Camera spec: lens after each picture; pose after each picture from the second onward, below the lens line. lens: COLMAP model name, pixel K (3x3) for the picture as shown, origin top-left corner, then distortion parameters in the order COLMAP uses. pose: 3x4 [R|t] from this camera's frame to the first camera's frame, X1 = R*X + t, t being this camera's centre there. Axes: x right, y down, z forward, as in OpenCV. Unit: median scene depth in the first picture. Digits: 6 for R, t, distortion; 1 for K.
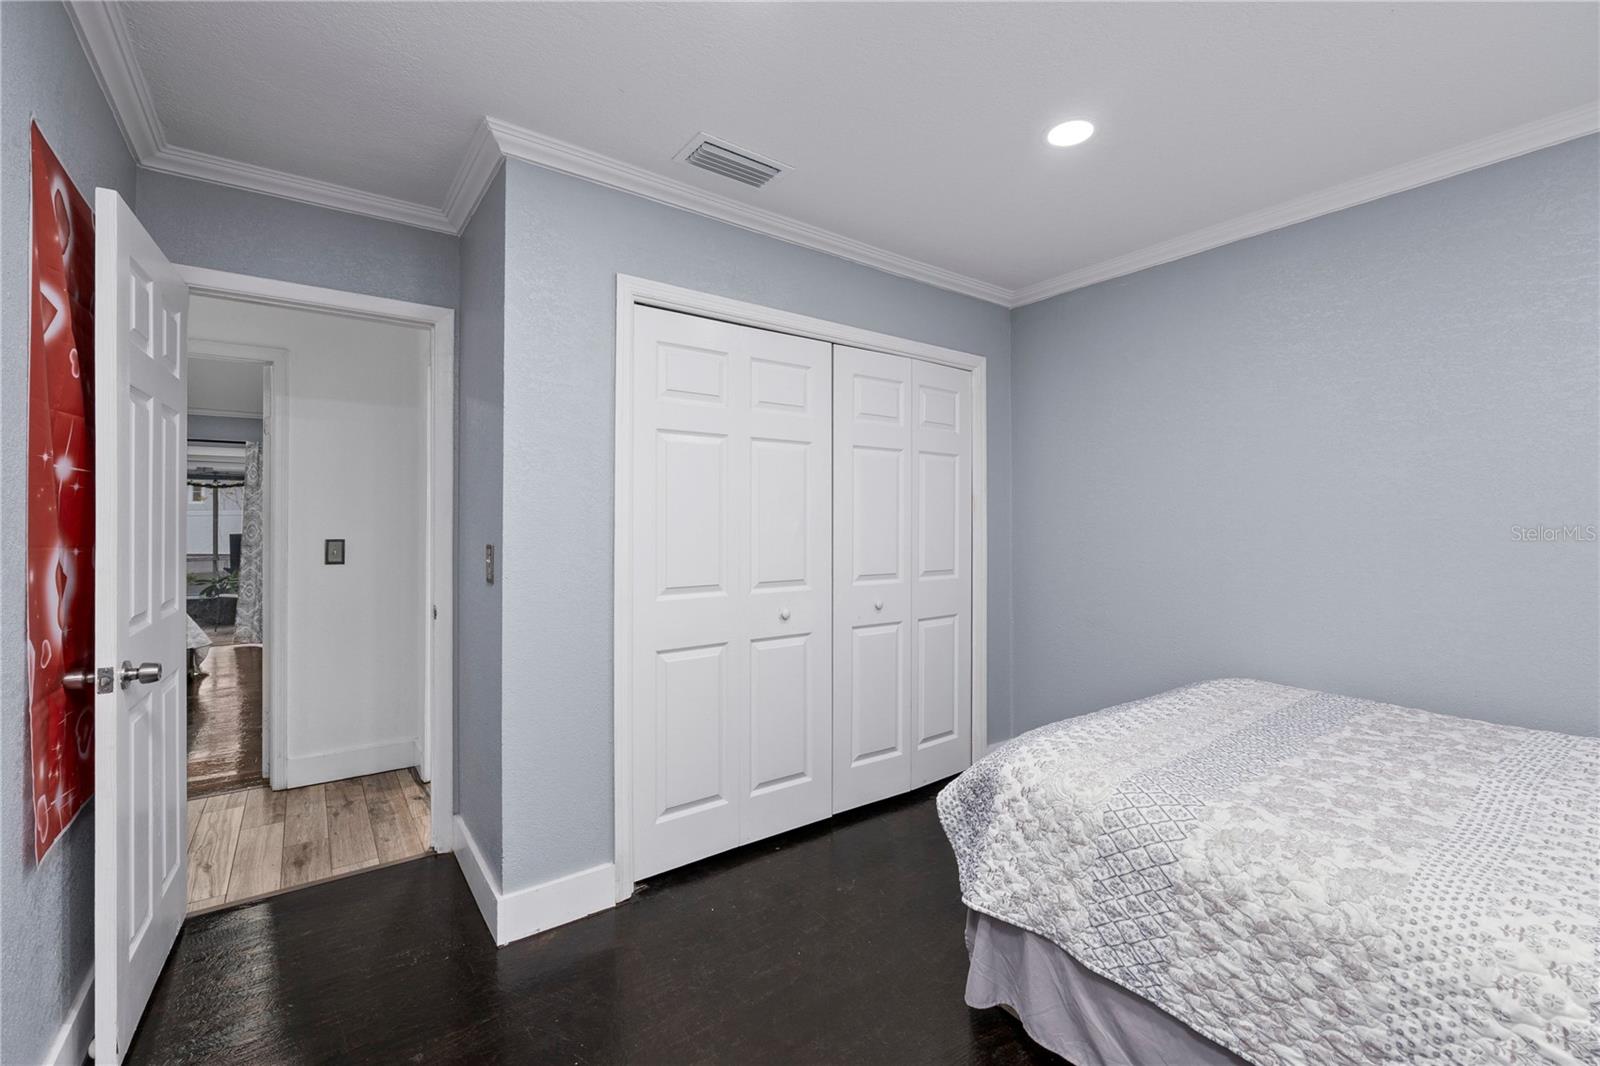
lens RADIAL K [[670.5, 0, 796.8], [0, 670.5, 526.0], [0, 0, 1]] dist [-0.008985, -0.000469]
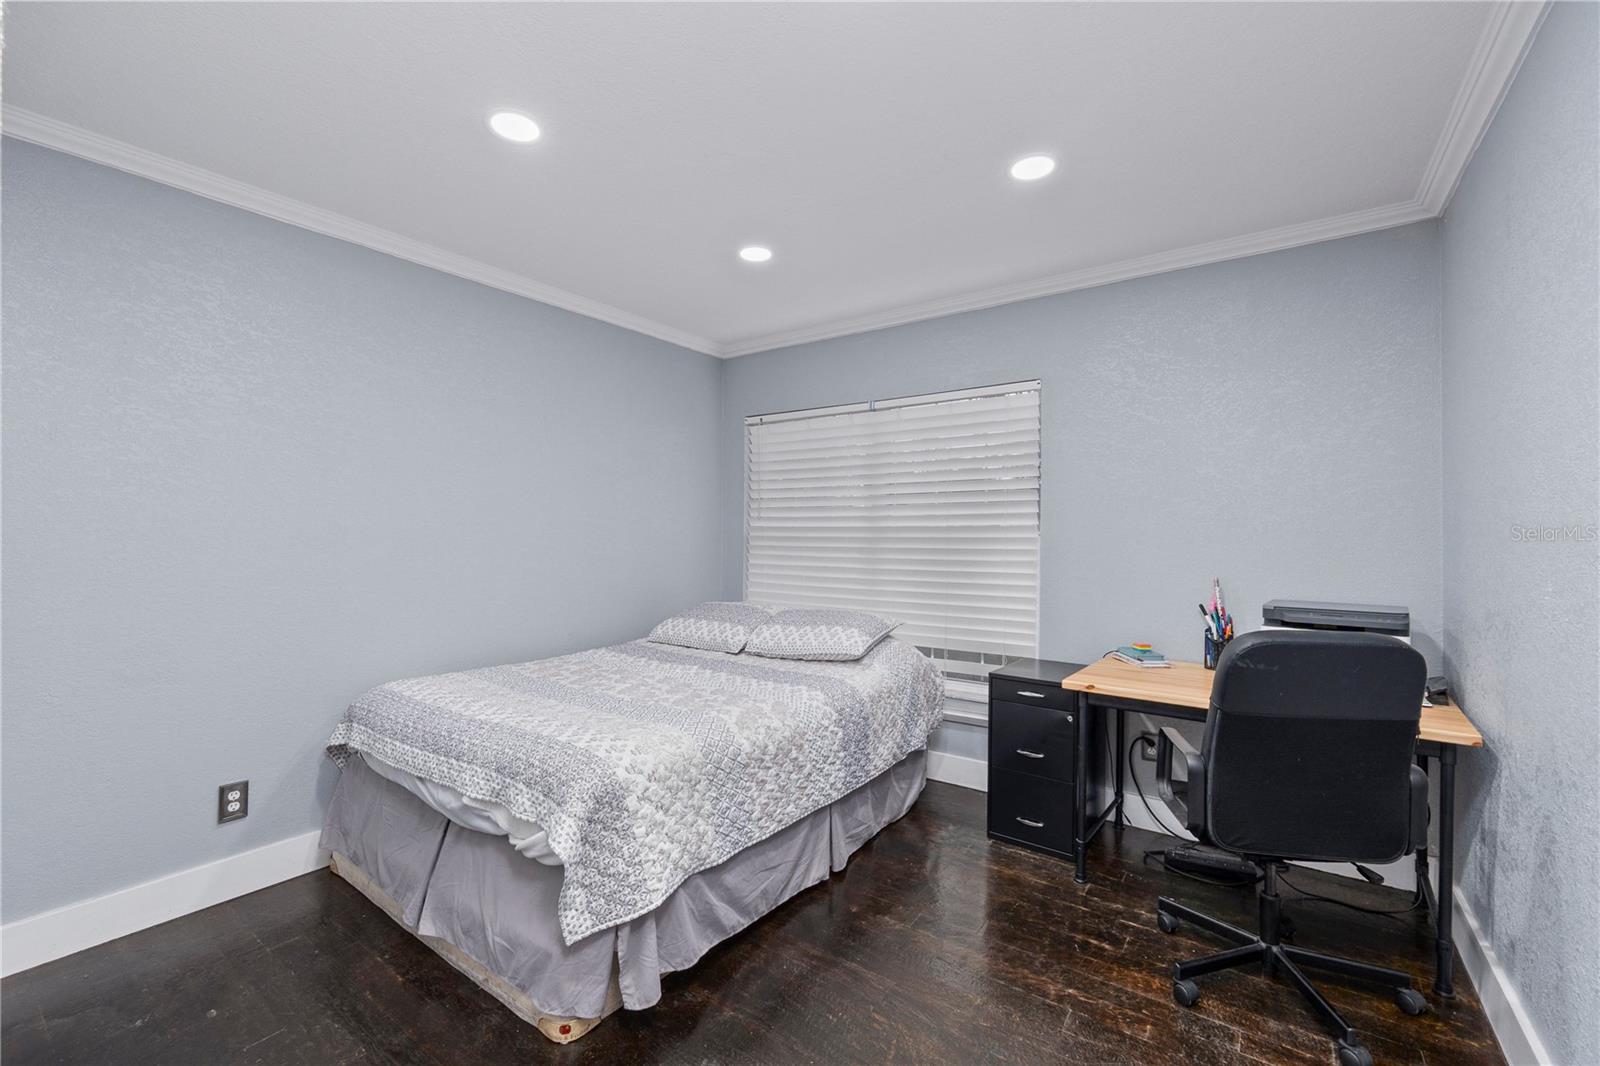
lens RADIAL K [[670.5, 0, 802.3], [0, 670.5, 533.5], [0, 0, 1]] dist [-0.008985, -0.000469]
pose [[-0.311778, -0.005121, 0.950141, -0.912855], [-0.000706, 0.999986, 0.005158, -0.011020], [-0.950155, 0.000938, -0.311778, 1.289858]]
